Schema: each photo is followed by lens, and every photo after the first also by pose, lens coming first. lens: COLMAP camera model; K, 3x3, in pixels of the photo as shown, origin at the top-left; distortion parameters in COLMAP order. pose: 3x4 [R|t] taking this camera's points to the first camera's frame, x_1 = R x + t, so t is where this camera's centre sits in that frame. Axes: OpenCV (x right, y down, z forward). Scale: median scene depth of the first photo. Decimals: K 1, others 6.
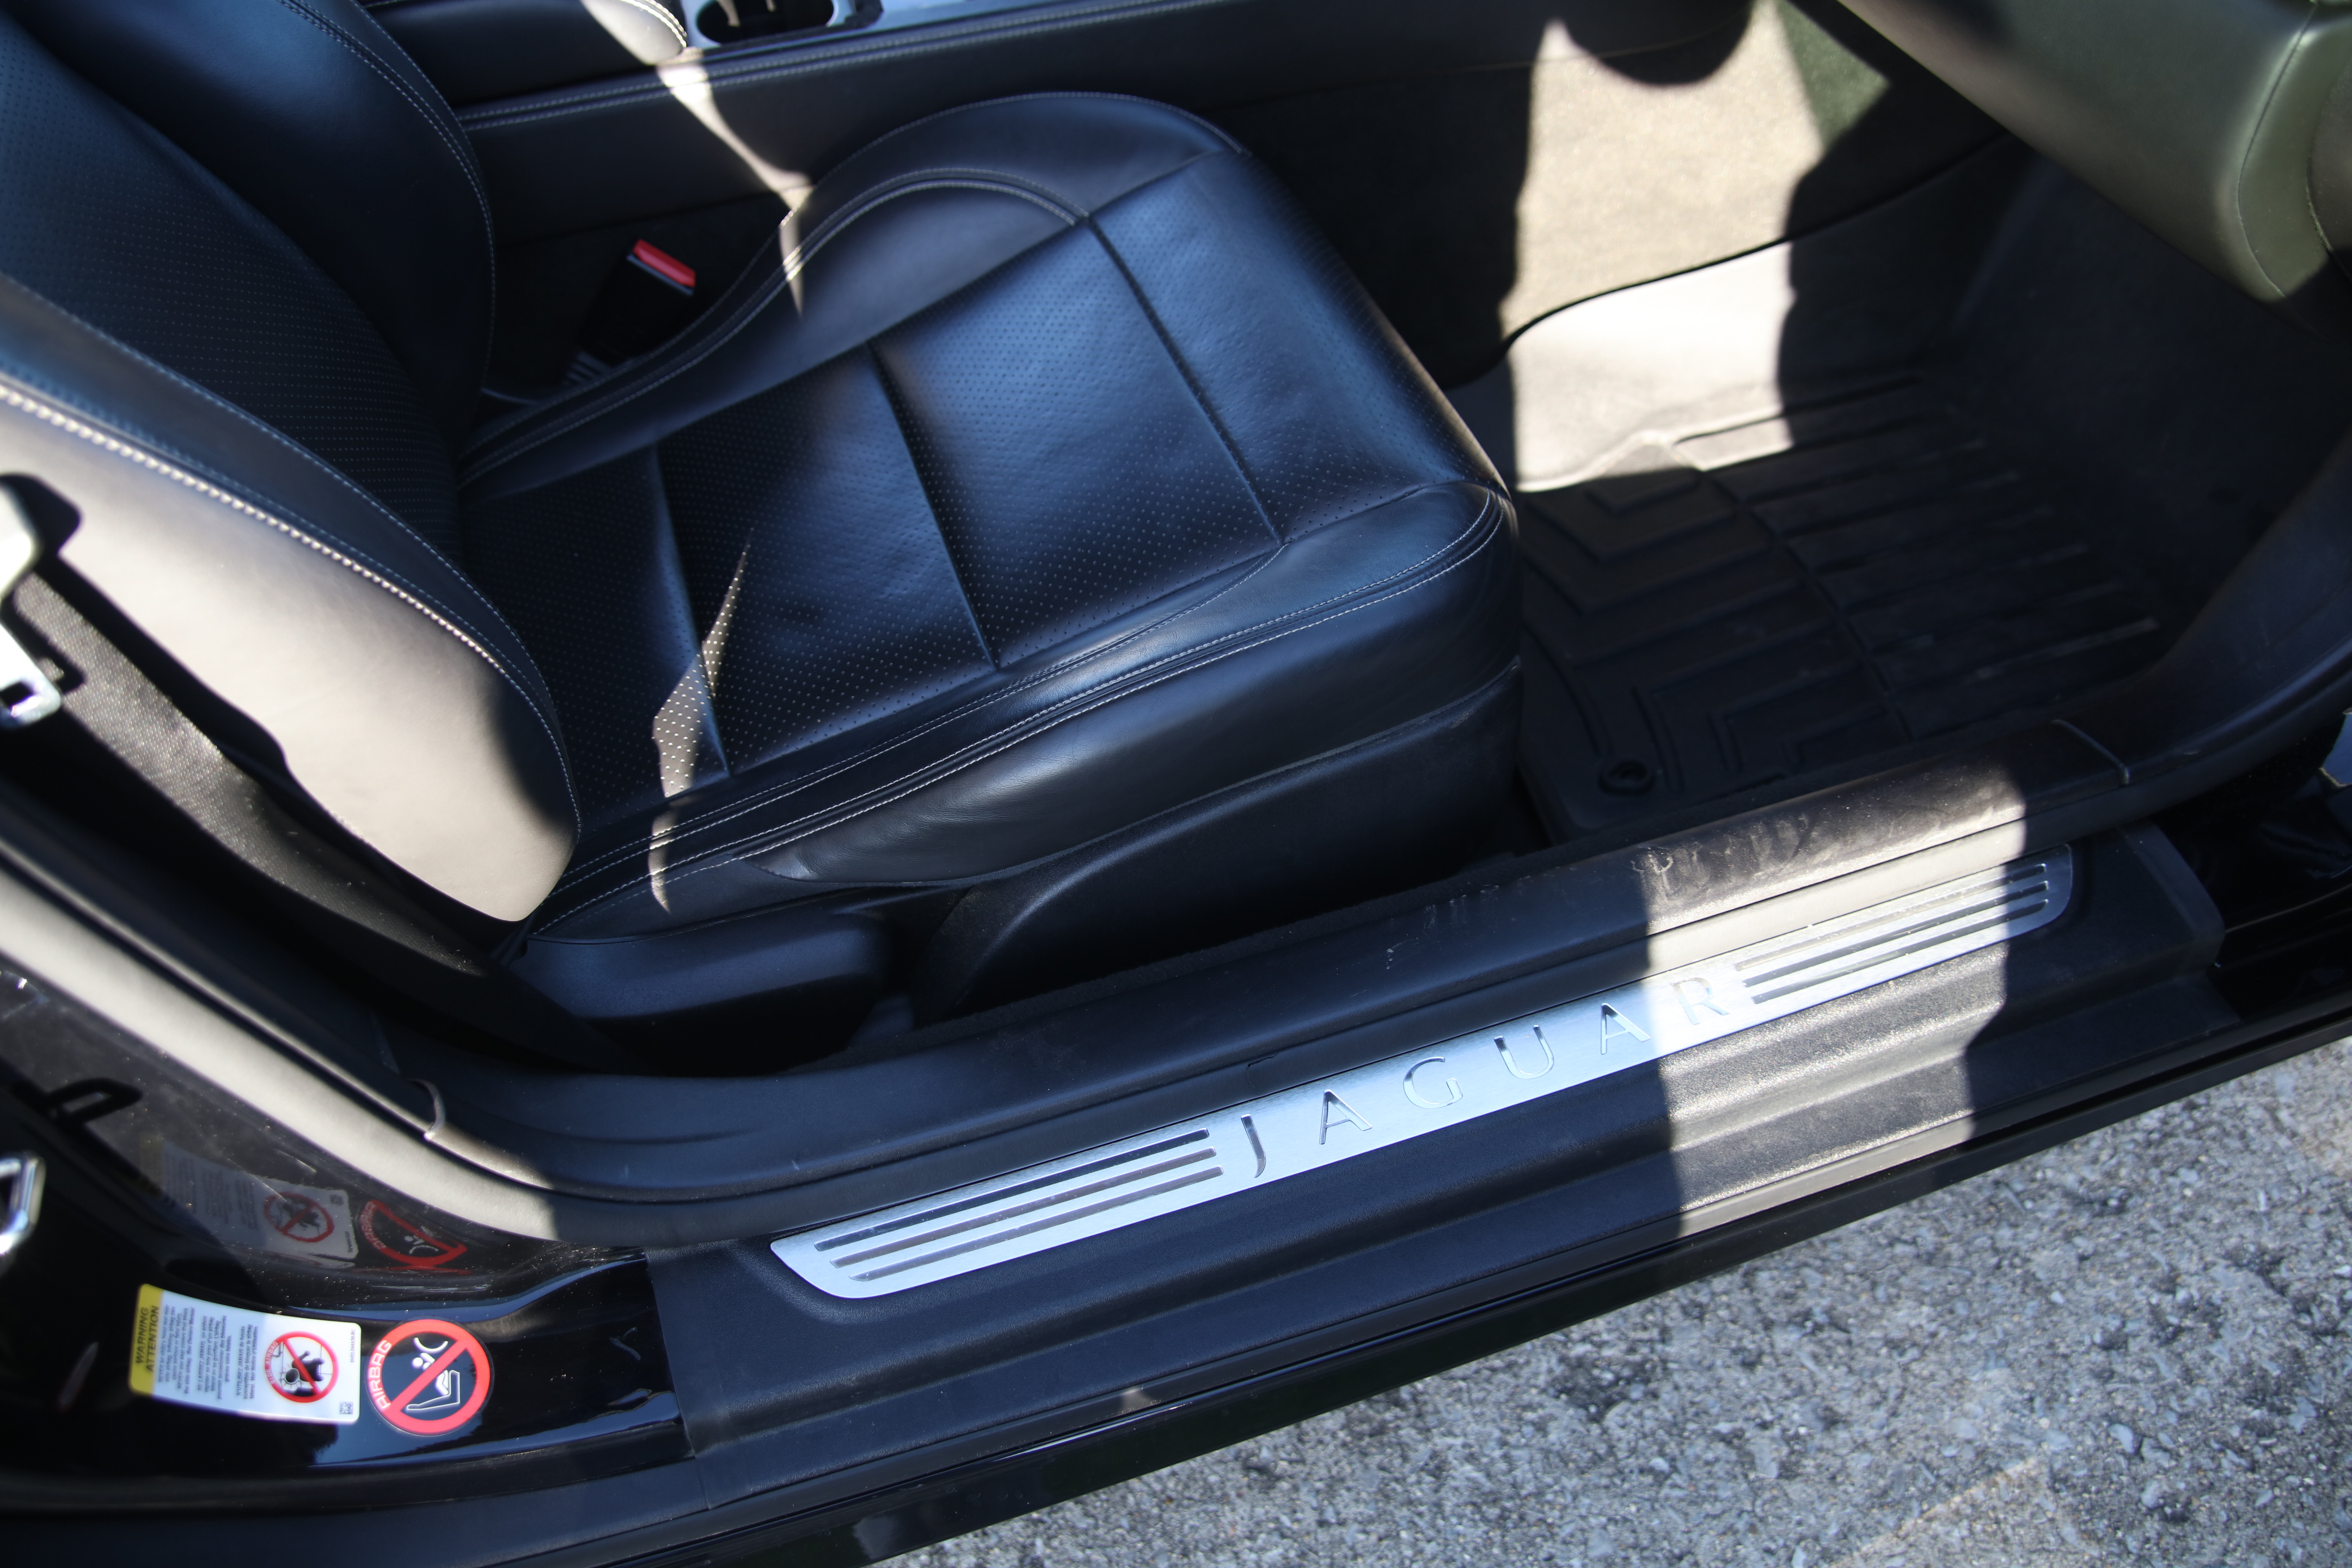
lens RADIAL K [[1861.6, 0, 1177.4], [0, 1861.6, 788.4], [0, 0, 1]] dist [-0.133422, 0.121321]
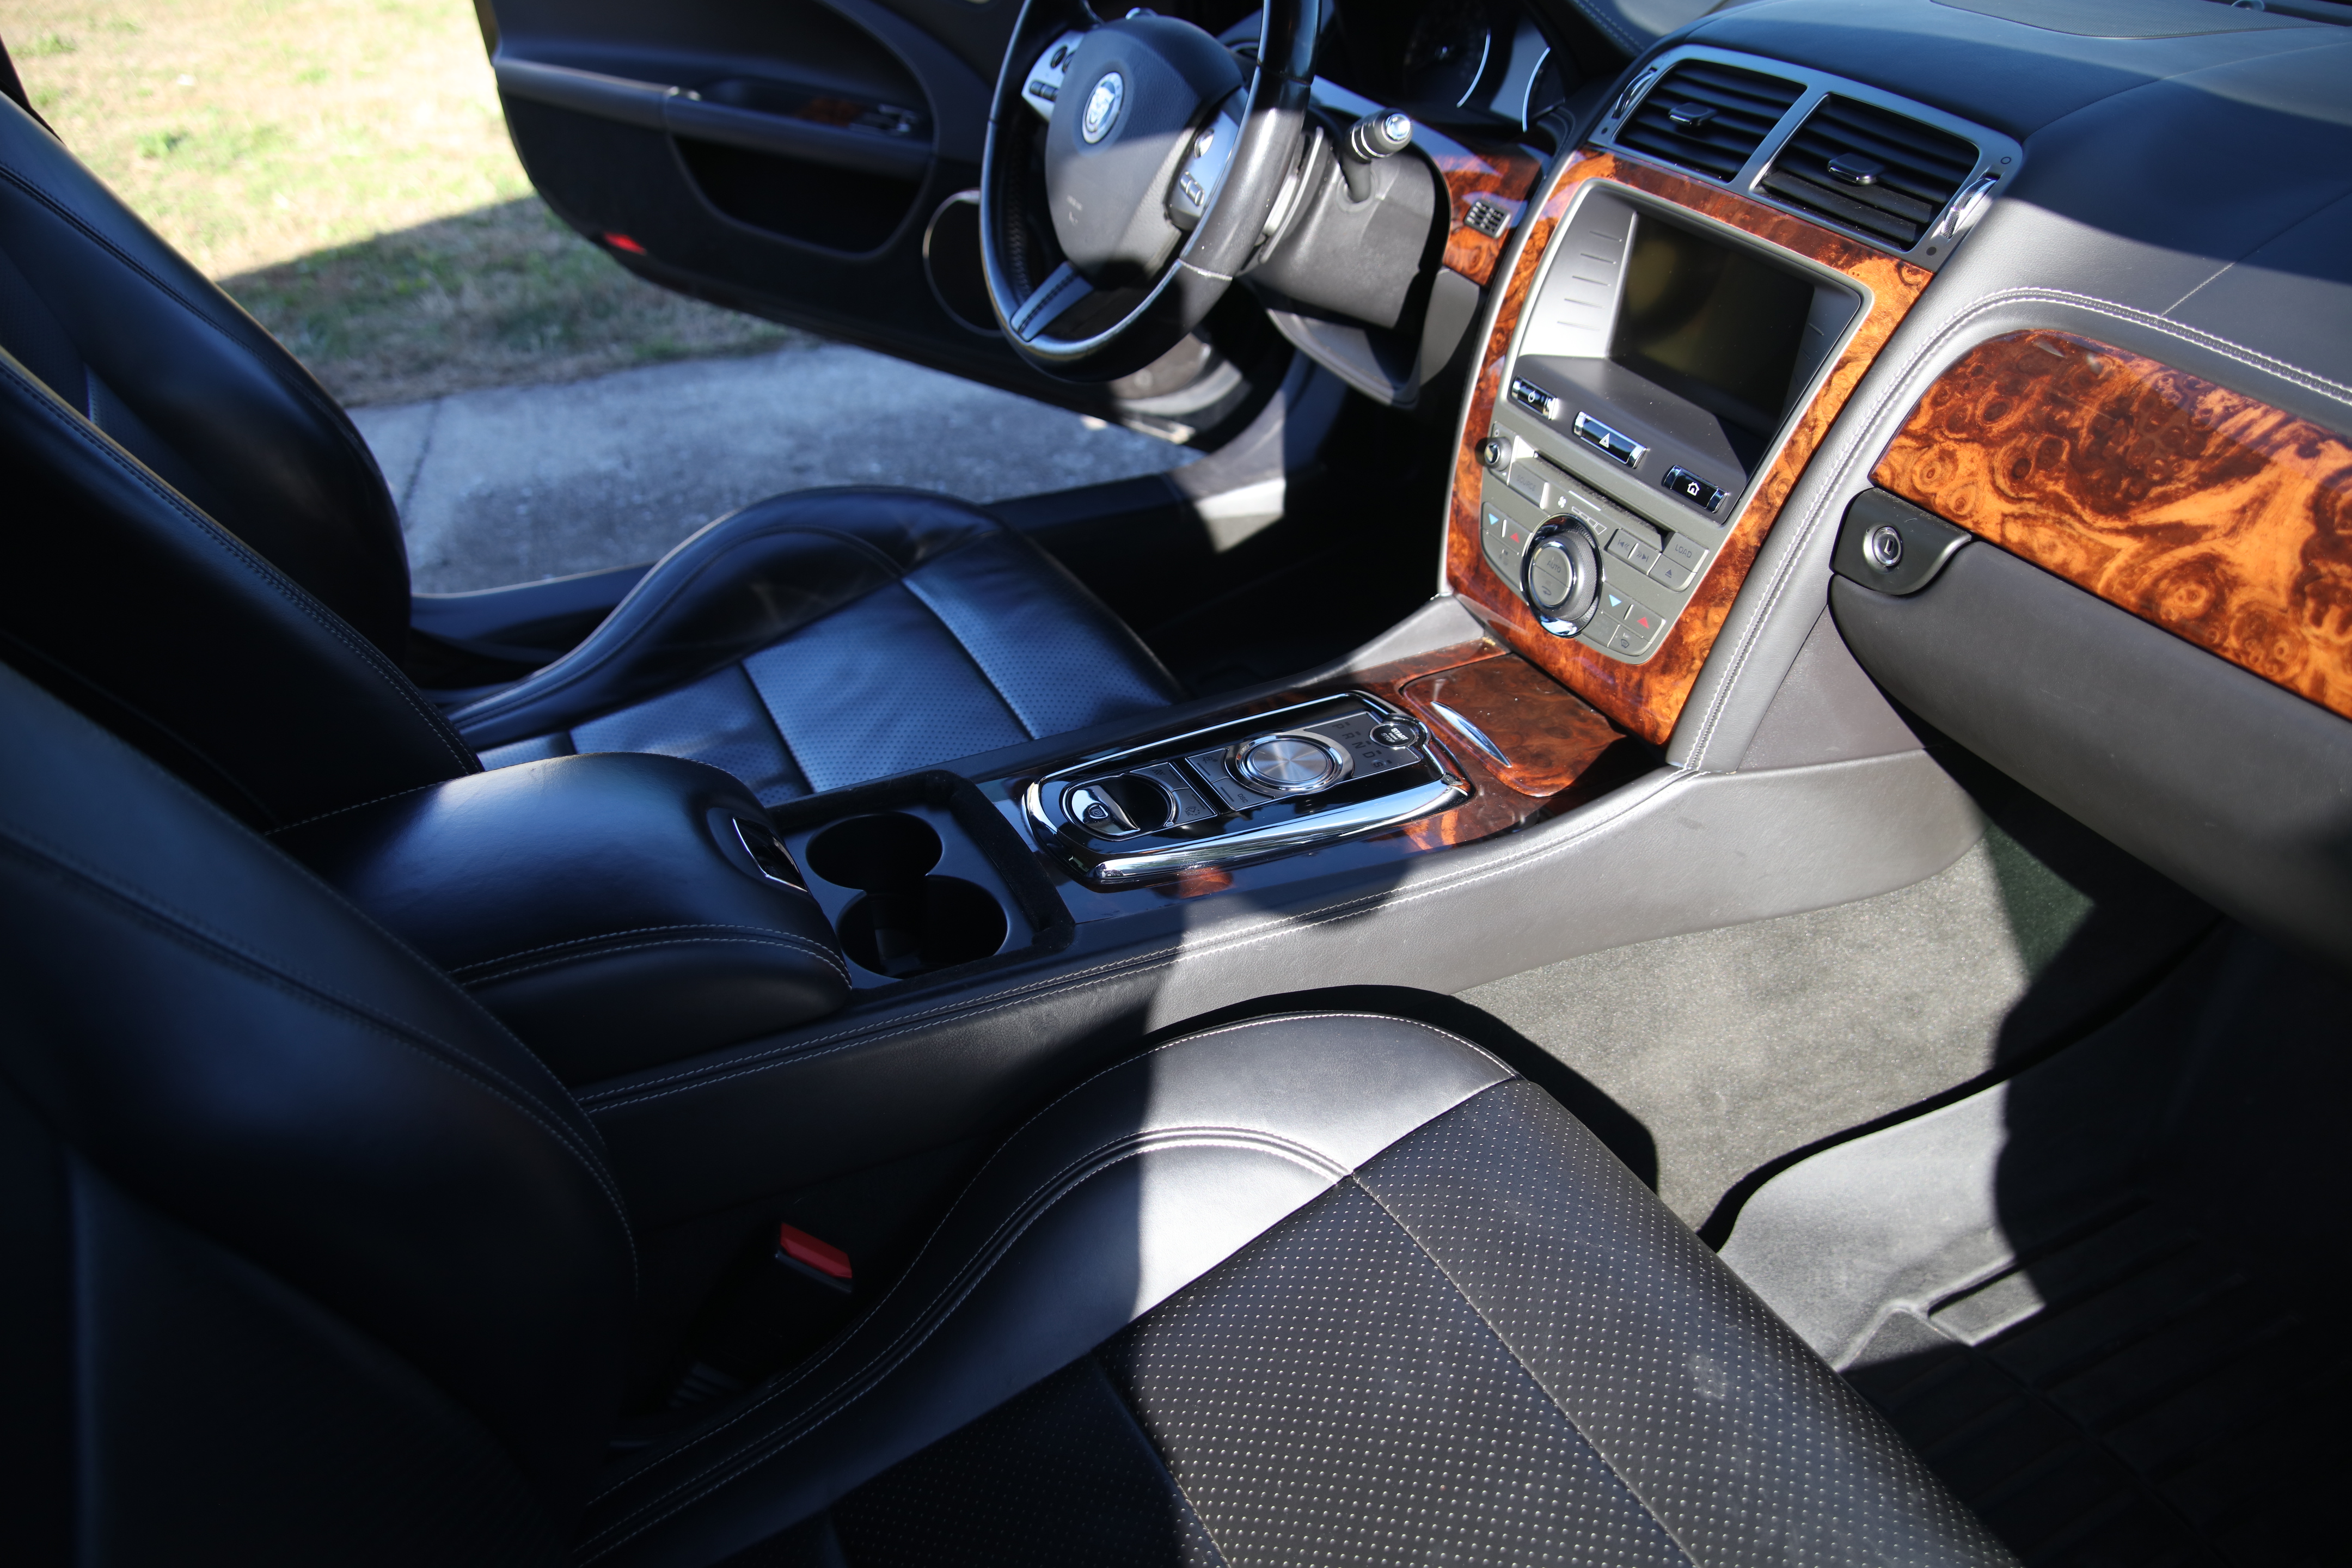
lens RADIAL K [[1876.1, 0, 1186.2], [0, 1876.1, 780.3], [0, 0, 1]] dist [-0.124563, 0.120866]
pose [[0.988046, -0.033188, 0.150546, -0.244472], [0.076125, 0.954220, -0.289256, -0.246759], [-0.134054, 0.297258, 0.945340, 0.176300]]
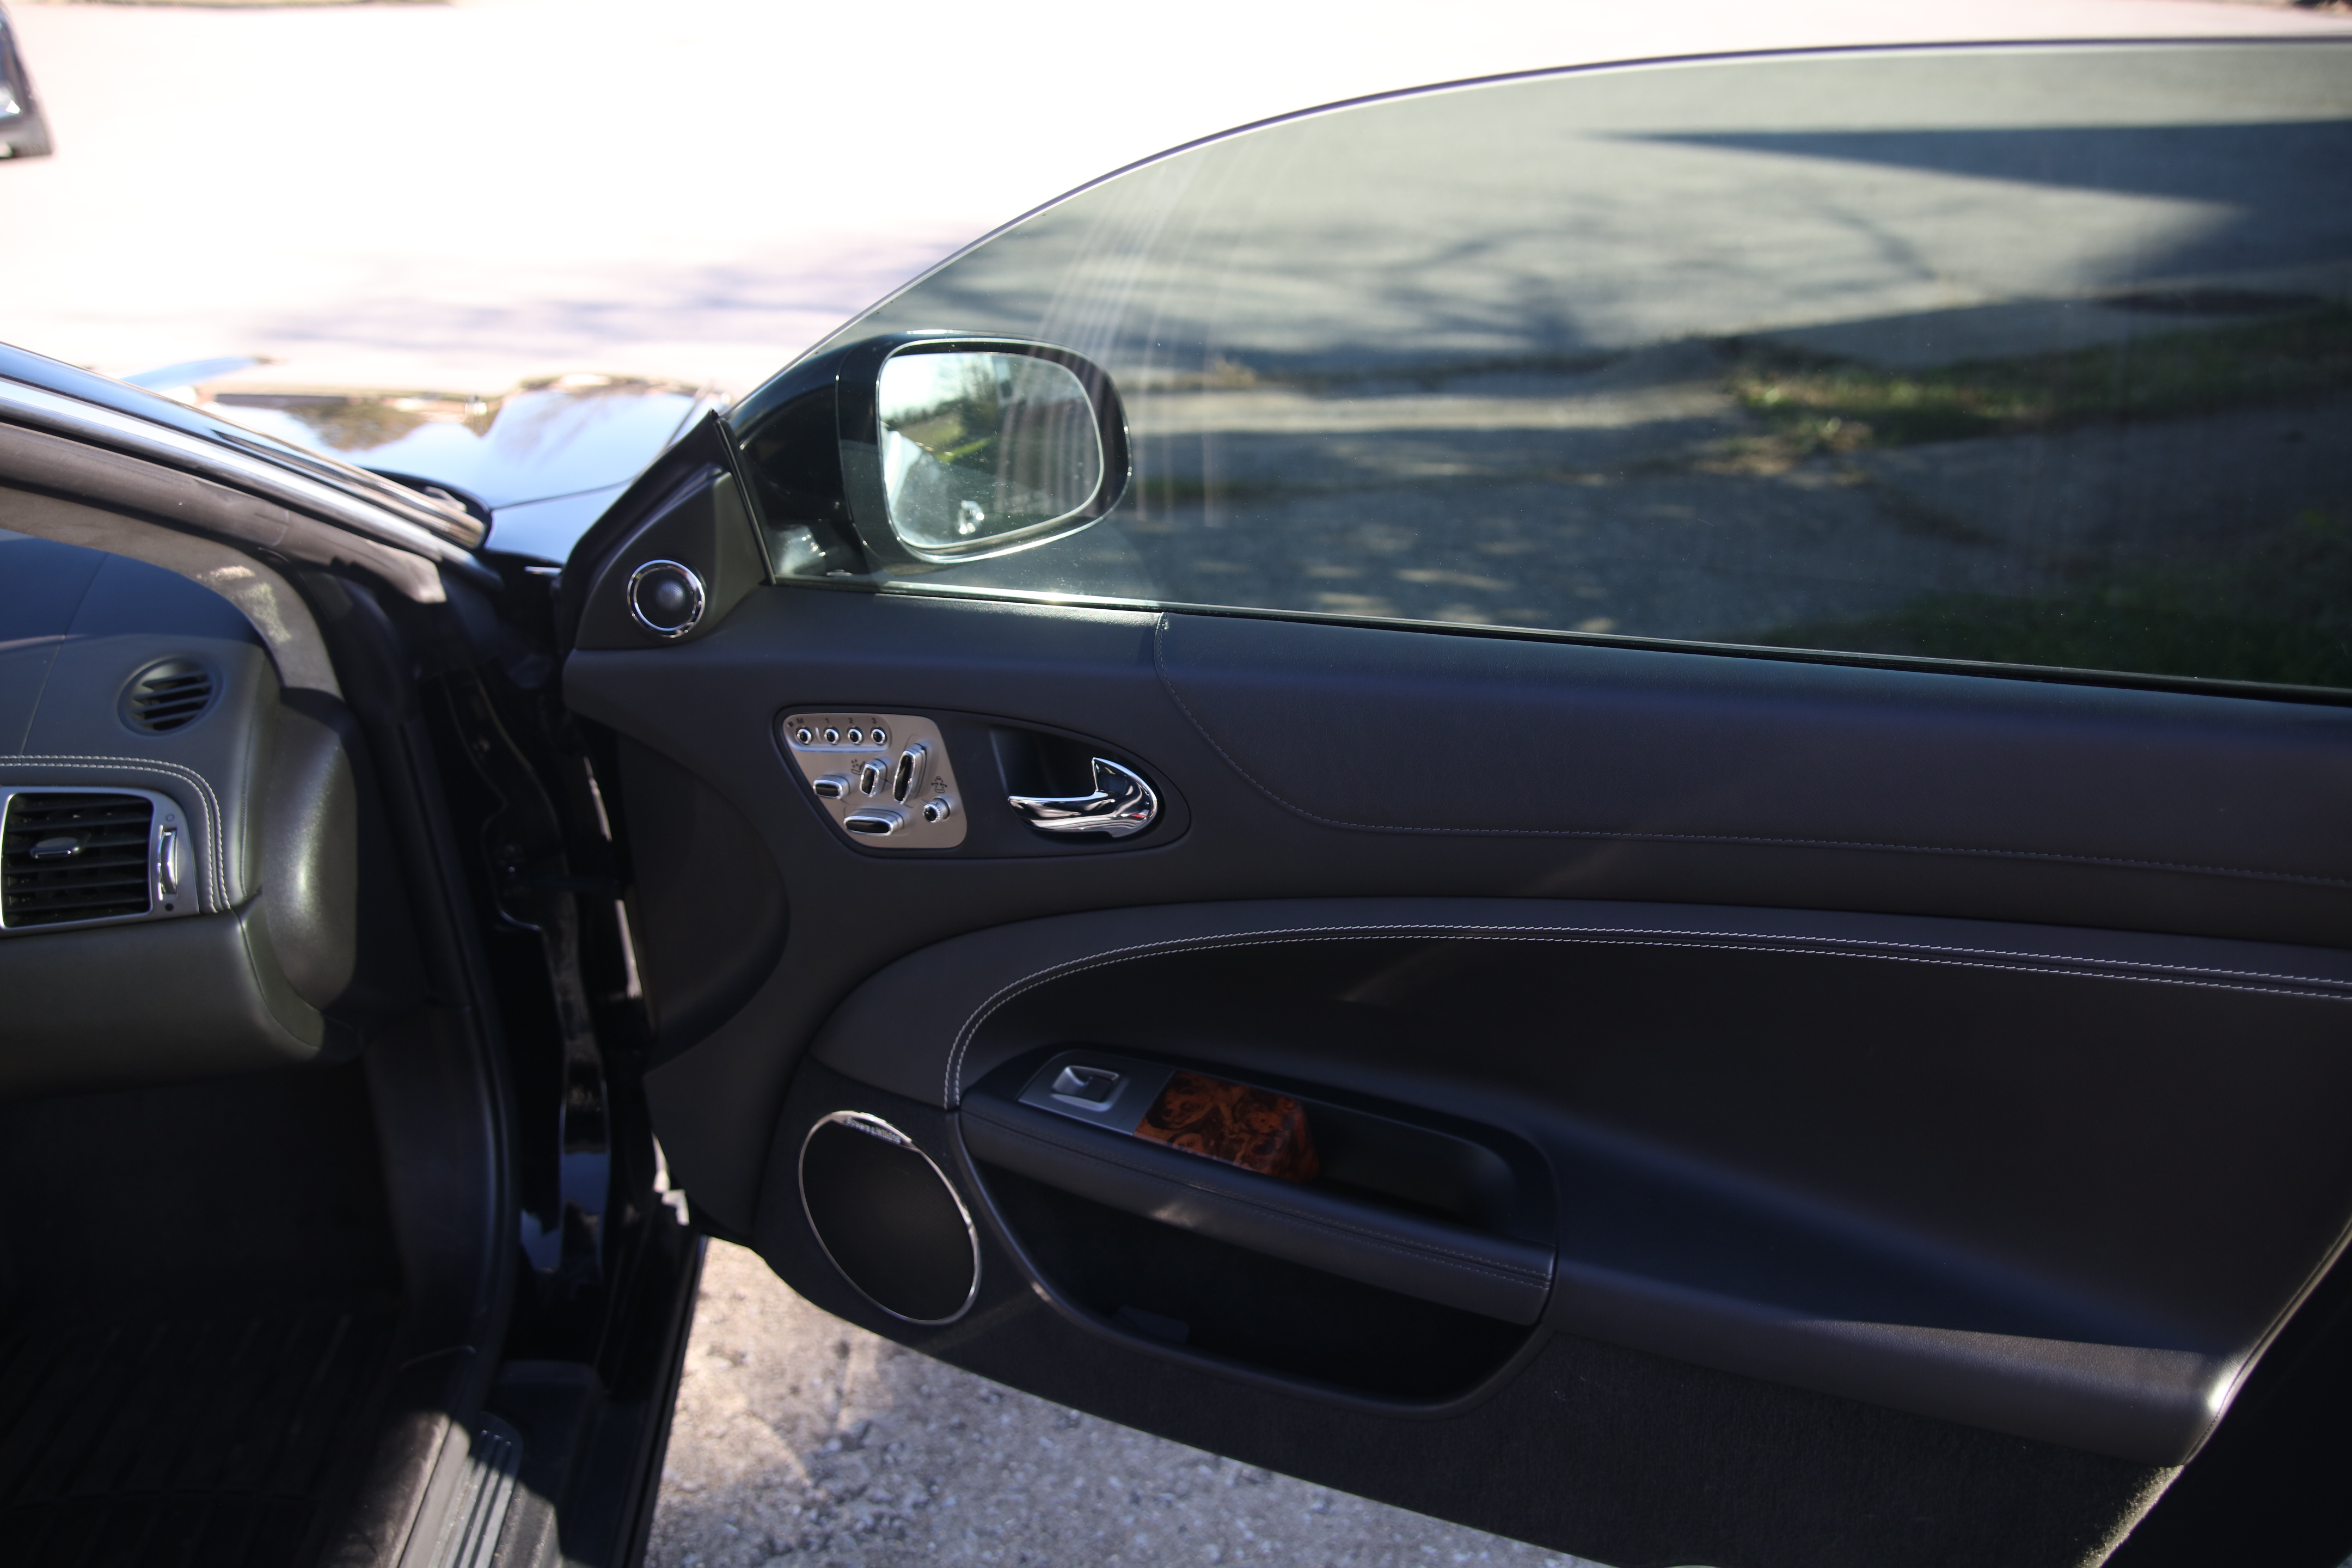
lens RADIAL K [[1856.3, 0, 1173.7], [0, 1856.3, 787.5], [0, 0, 1]] dist [-0.131017, 0.116098]
pose [[0.240630, -0.384794, 0.891084, -0.358348], [0.753938, 0.652289, 0.078081, 0.008107], [-0.611289, 0.653033, 0.447072, -0.211009]]
